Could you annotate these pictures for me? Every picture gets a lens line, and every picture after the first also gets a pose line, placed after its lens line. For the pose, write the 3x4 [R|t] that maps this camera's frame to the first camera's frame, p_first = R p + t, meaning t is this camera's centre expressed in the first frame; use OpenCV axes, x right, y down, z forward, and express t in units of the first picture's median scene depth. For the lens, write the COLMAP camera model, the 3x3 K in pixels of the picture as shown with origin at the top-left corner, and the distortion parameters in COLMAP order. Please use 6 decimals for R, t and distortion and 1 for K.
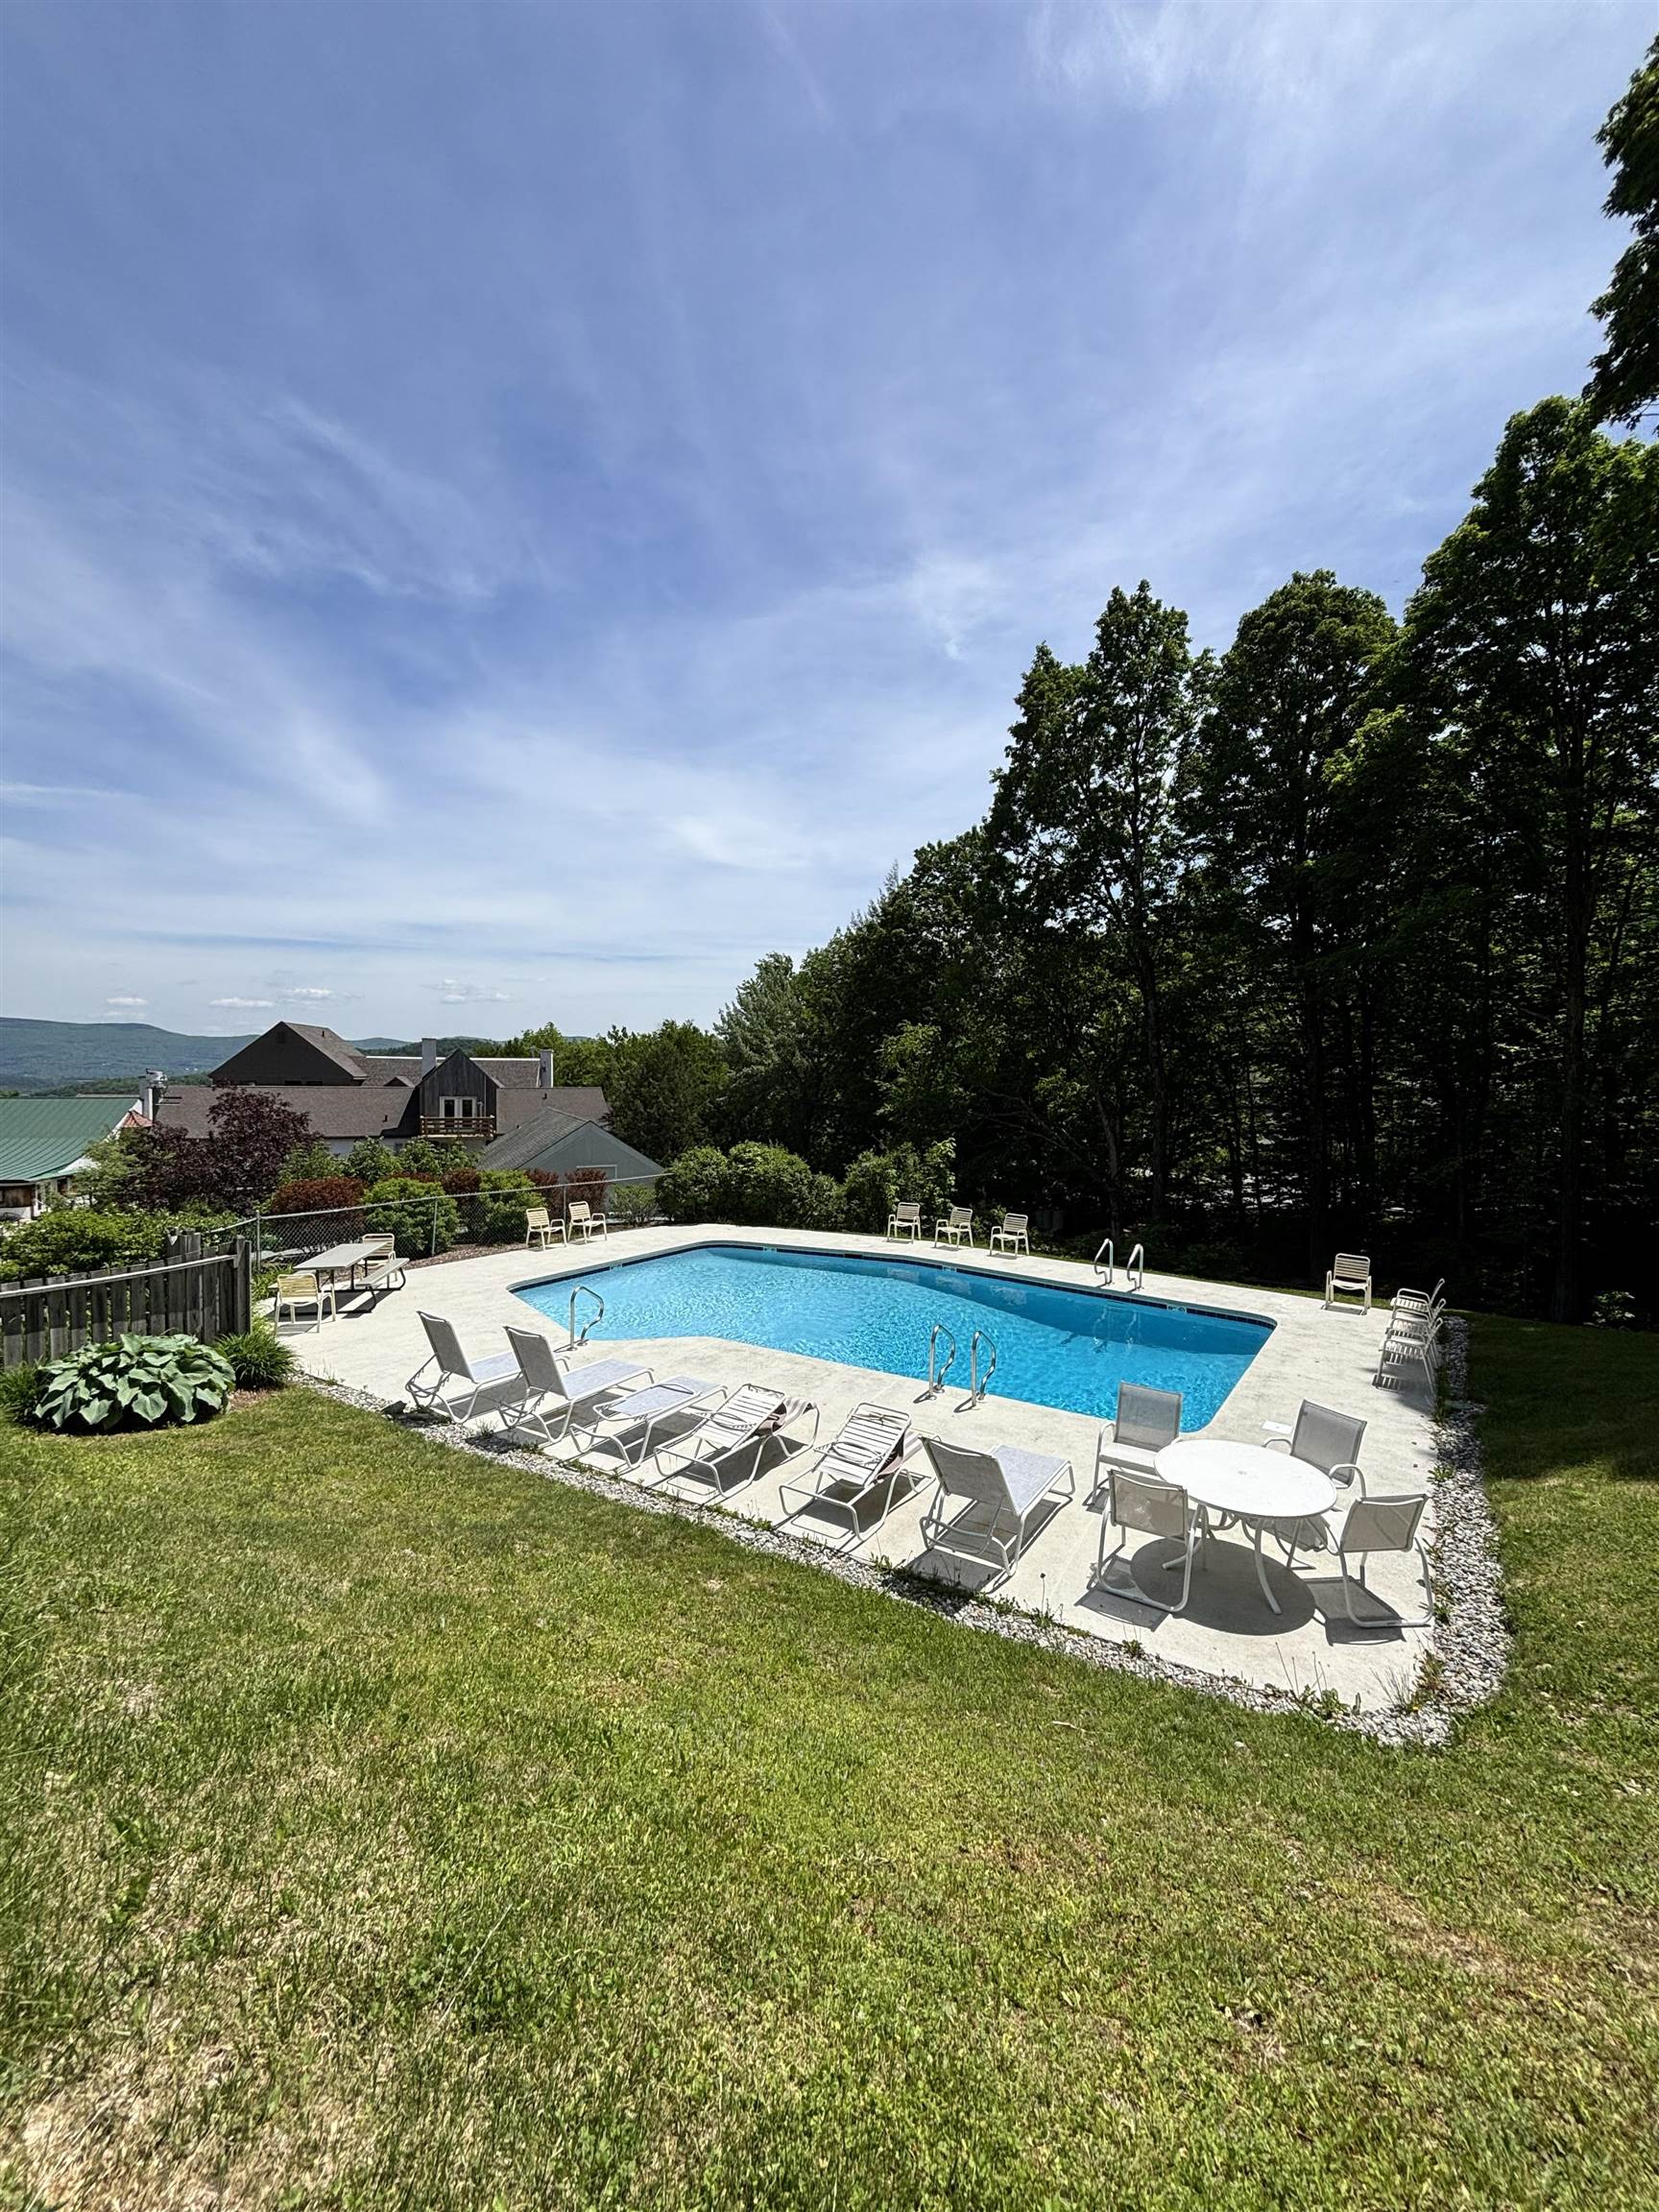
lens RADIAL K [[890.0, 0, 823.5], [0, 890.0, 1092.6], [0, 0, 1]] dist [0.009721, -0.000140]
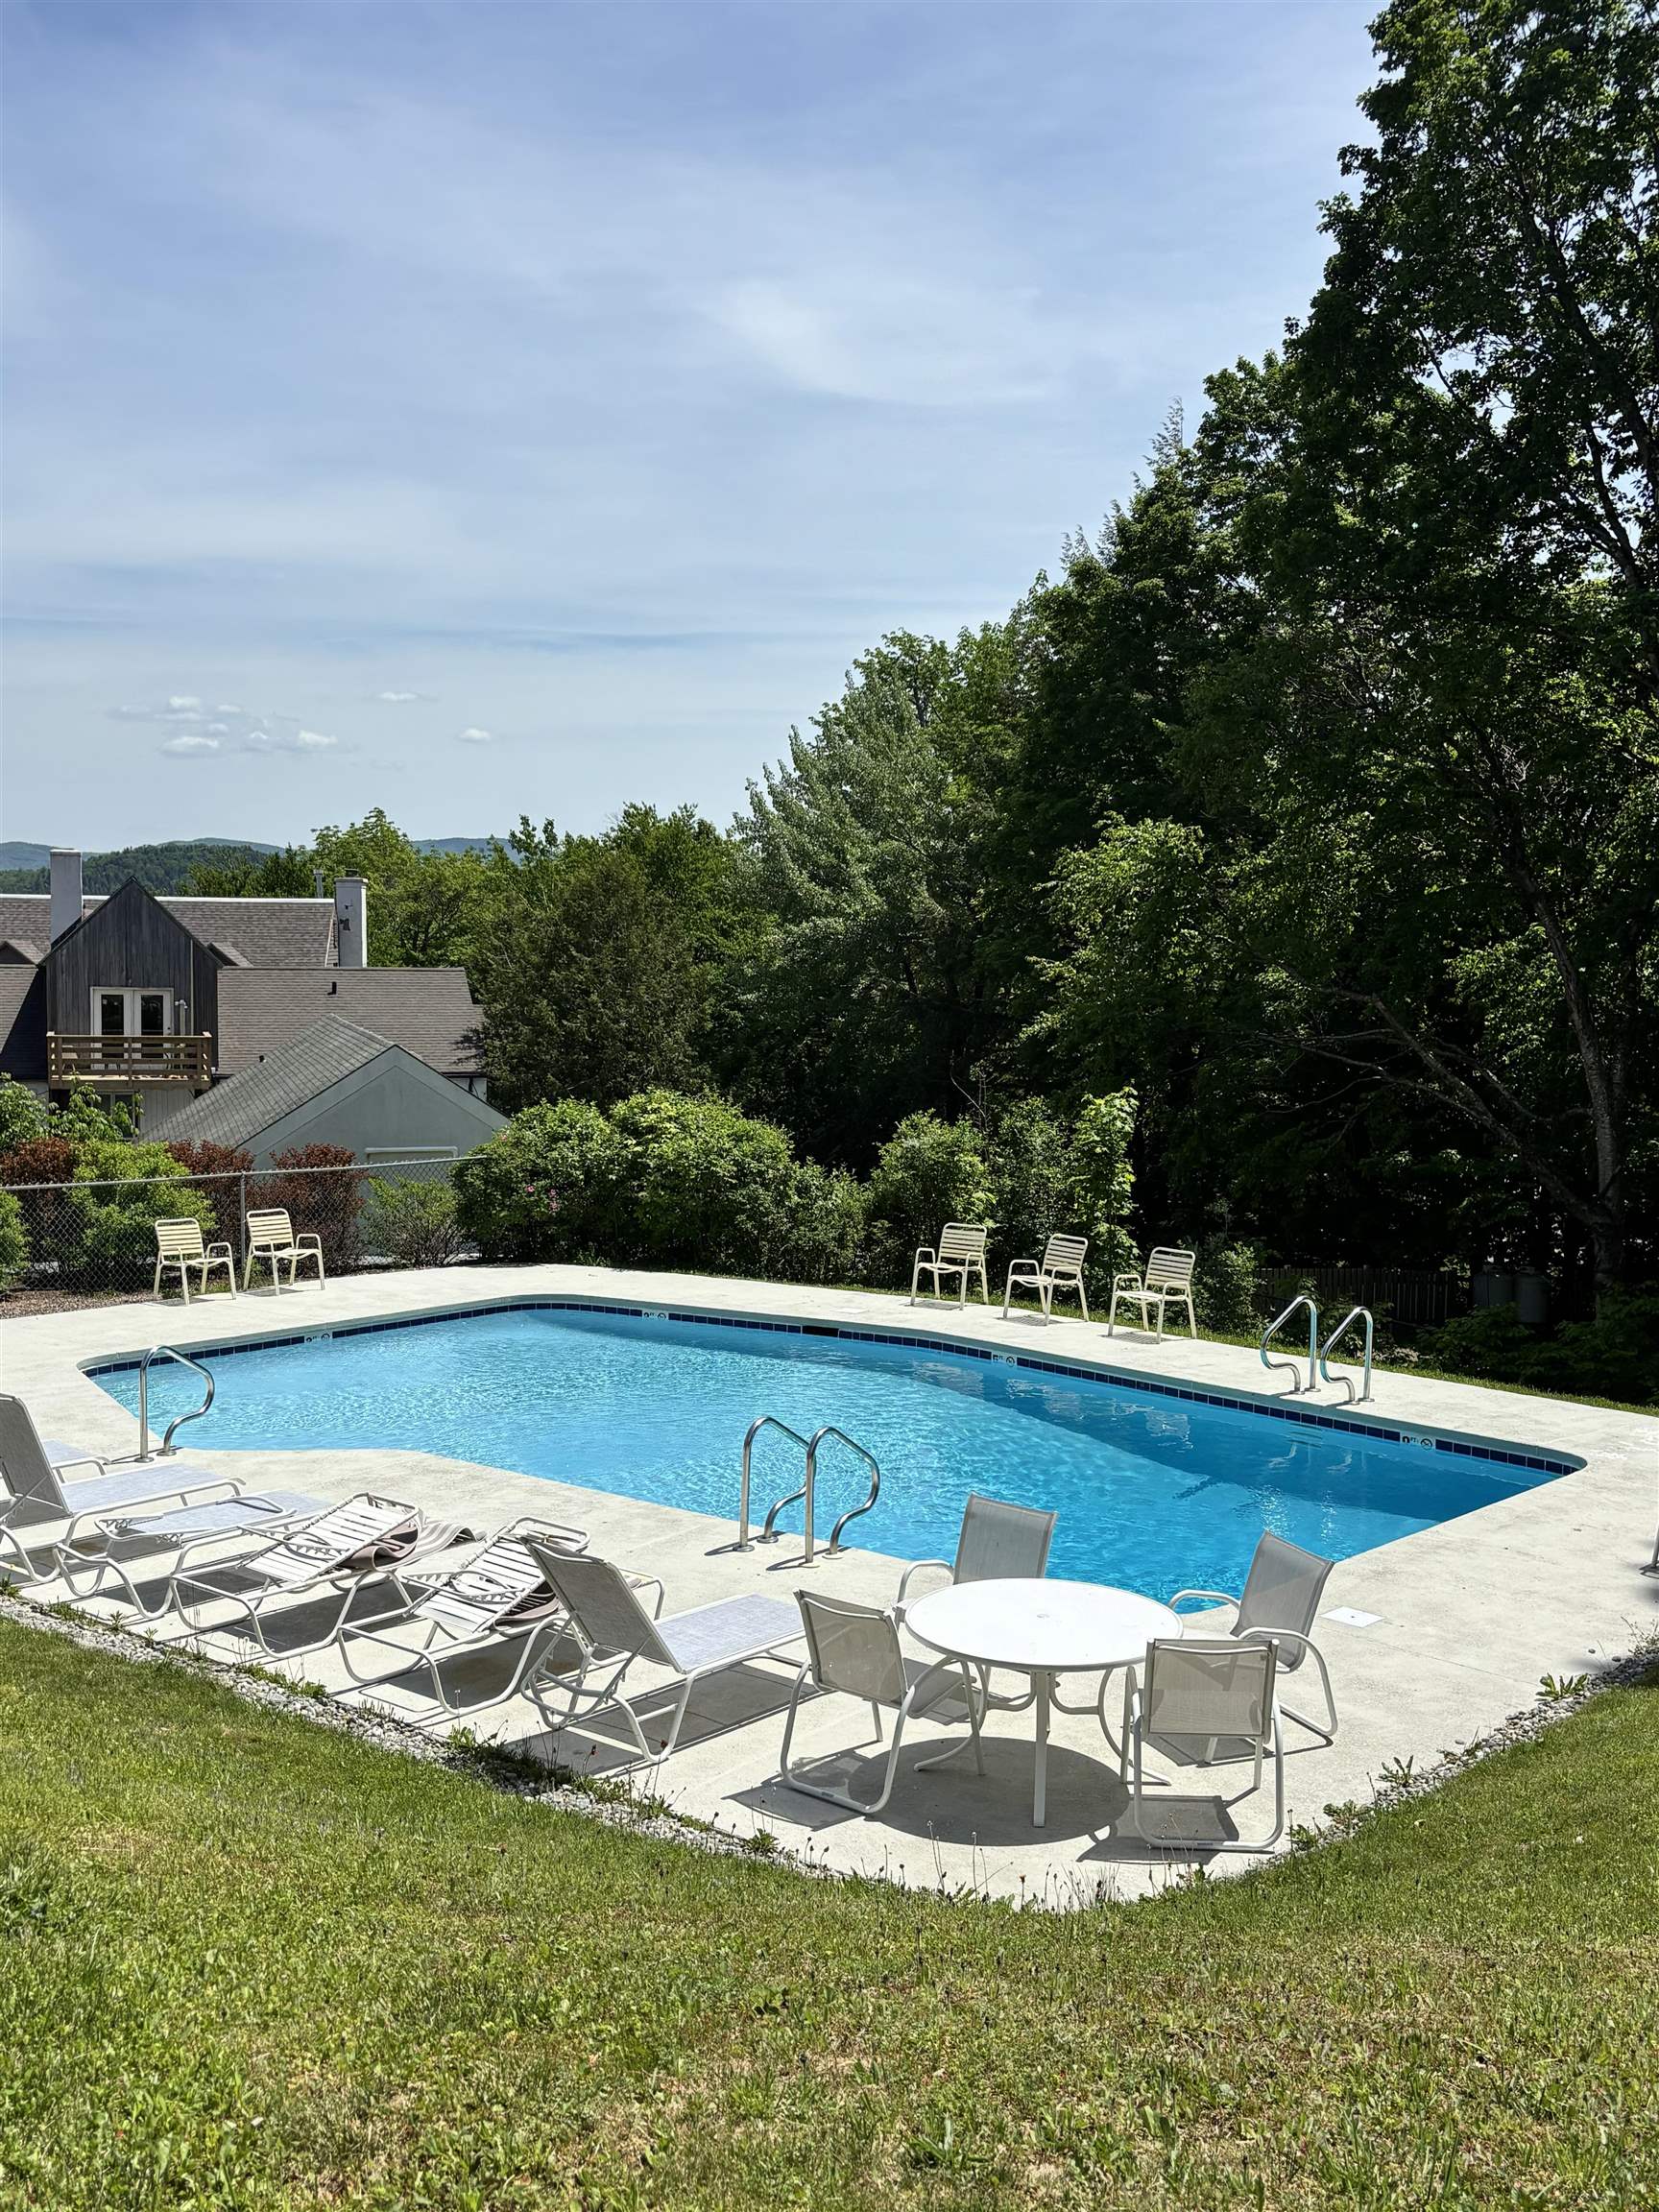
lens RADIAL K [[2297.9, 0, 831.6], [0, 2297.9, 1108.0], [0, 0, 1]] dist [0.002181, 0.000000]
pose [[0.991927, 0.010743, -0.126354, 0.132156], [-0.003739, 0.998450, 0.055539, -0.001045], [0.126755, -0.054618, 0.990429, -0.135890]]
